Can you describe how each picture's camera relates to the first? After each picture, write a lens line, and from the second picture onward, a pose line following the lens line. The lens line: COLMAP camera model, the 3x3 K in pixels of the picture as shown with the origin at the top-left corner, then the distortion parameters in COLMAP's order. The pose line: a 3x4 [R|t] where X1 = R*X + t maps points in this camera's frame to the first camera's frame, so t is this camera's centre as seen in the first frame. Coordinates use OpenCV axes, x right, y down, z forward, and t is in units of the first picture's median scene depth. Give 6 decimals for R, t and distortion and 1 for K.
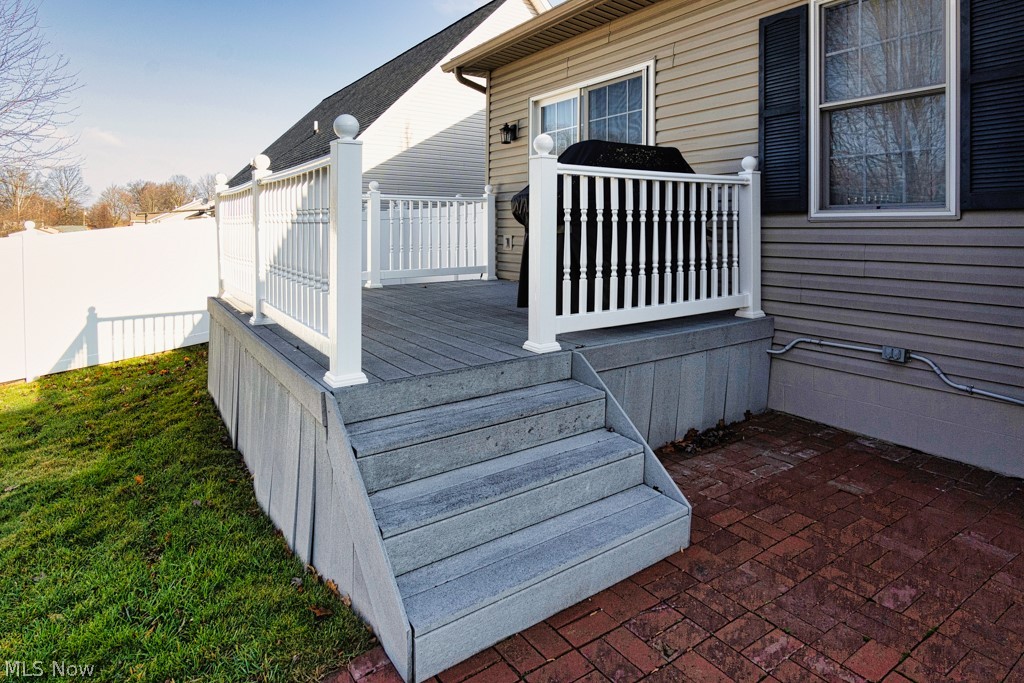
lens RADIAL K [[559.1, 0, 503.2], [0, 559.1, 239.2], [0, 0, 1]] dist [-0.026927, 0.007193]
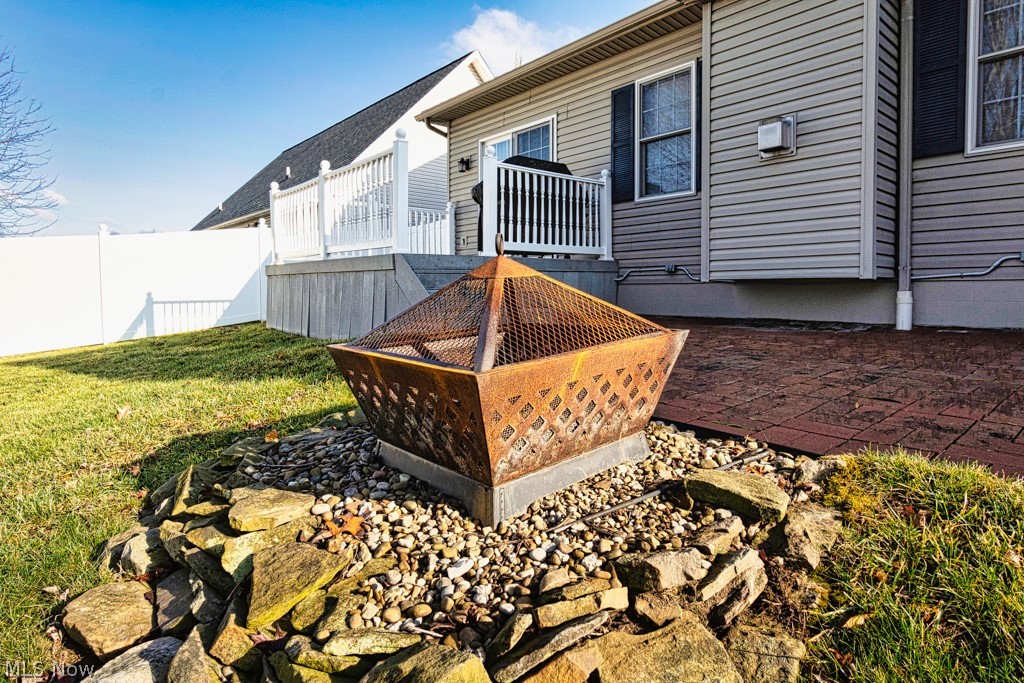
lens RADIAL K [[559.1, 0, 513.5], [0, 559.1, 334.6], [0, 0, 1]] dist [-0.026927, 0.007193]
pose [[0.992455, -0.011021, 0.122116, -0.060183], [0.005103, 0.998802, 0.048667, 0.243533], [-0.122506, -0.047677, 0.991322, -0.634371]]
